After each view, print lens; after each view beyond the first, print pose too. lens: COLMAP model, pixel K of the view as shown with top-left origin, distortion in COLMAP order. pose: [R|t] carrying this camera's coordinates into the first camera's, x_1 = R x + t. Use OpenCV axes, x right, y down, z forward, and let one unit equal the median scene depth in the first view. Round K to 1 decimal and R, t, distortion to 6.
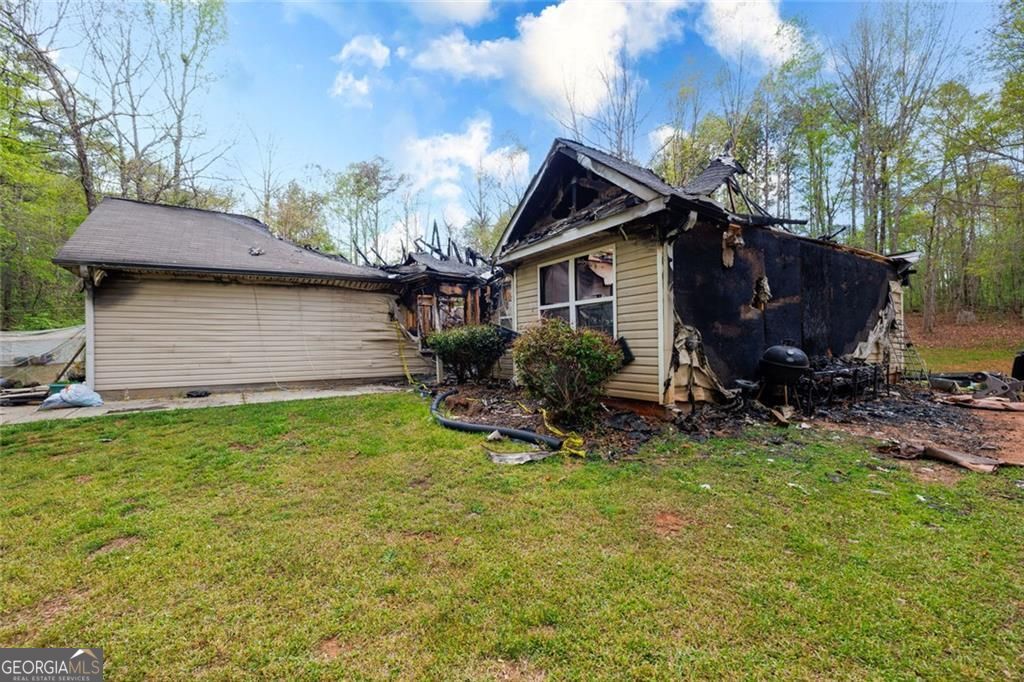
lens RADIAL K [[447.1, 0, 512.0], [0, 447.1, 341.0], [0, 0, 1]] dist [0.000030, -0.000041]
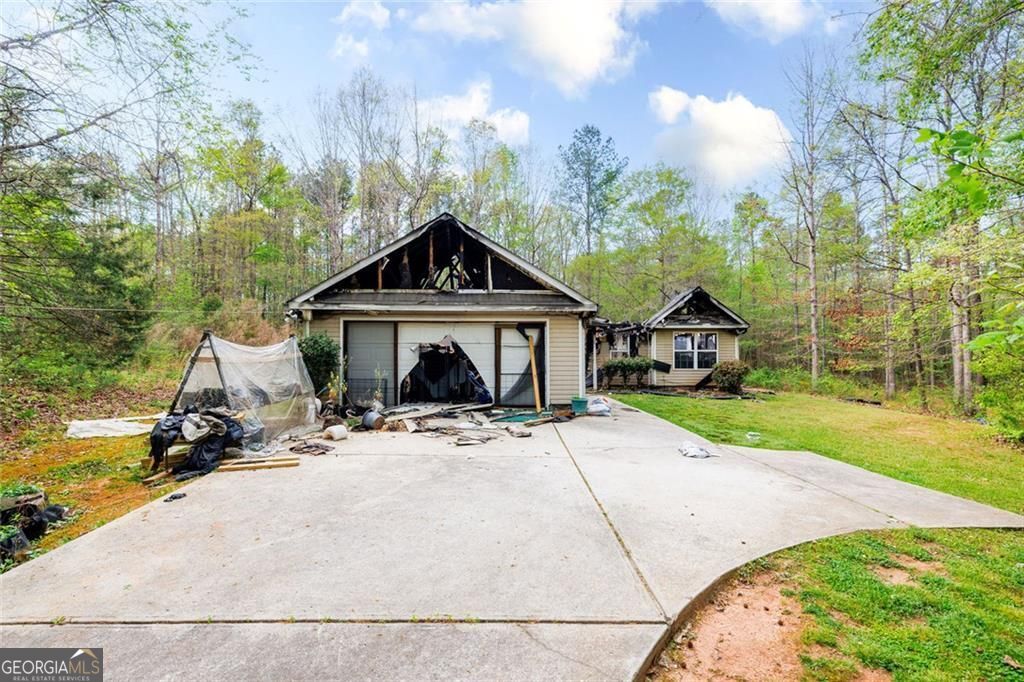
lens RADIAL K [[465.0, 0, 512.0], [0, 465.0, 341.0], [0, 0, 1]] dist [0.000885, 0.000065]
pose [[0.479753, 0.044999, 0.876249, -2.699607], [-0.015173, 0.998960, -0.042993, -0.009768], [-0.877272, 0.007331, 0.479937, 0.651088]]
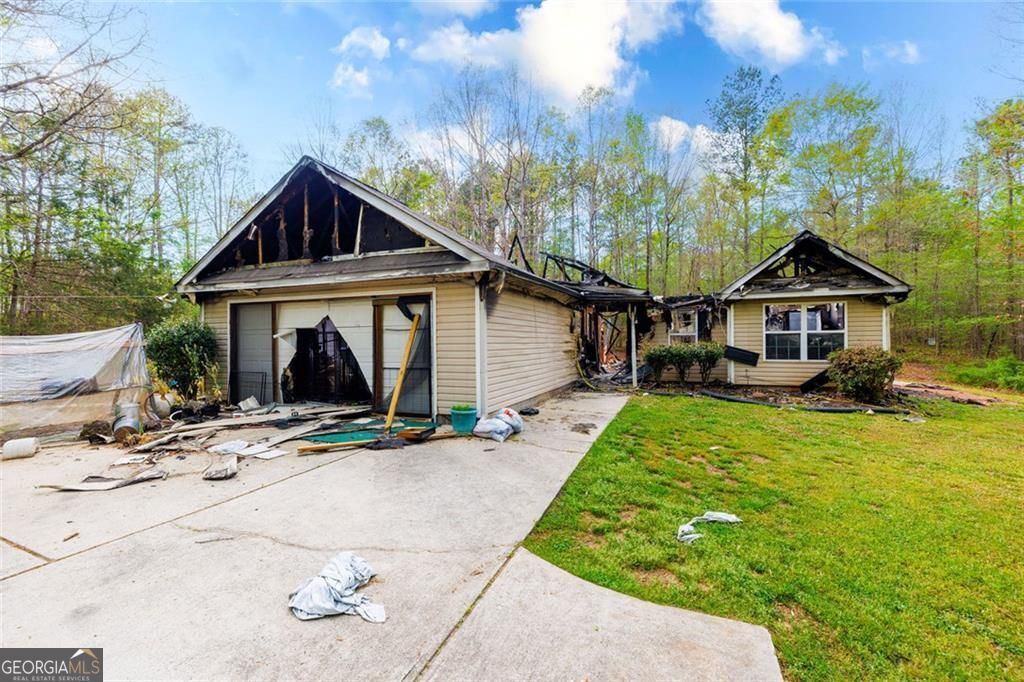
lens RADIAL K [[426.8, 0, 512.0], [0, 426.8, 341.0], [0, 0, 1]] dist [-0.001470, -0.000058]
pose [[0.799419, 0.012172, 0.600651, -1.659708], [-0.011079, 0.999923, -0.005518, -0.030716], [-0.600672, -0.002243, 0.799493, 0.397826]]
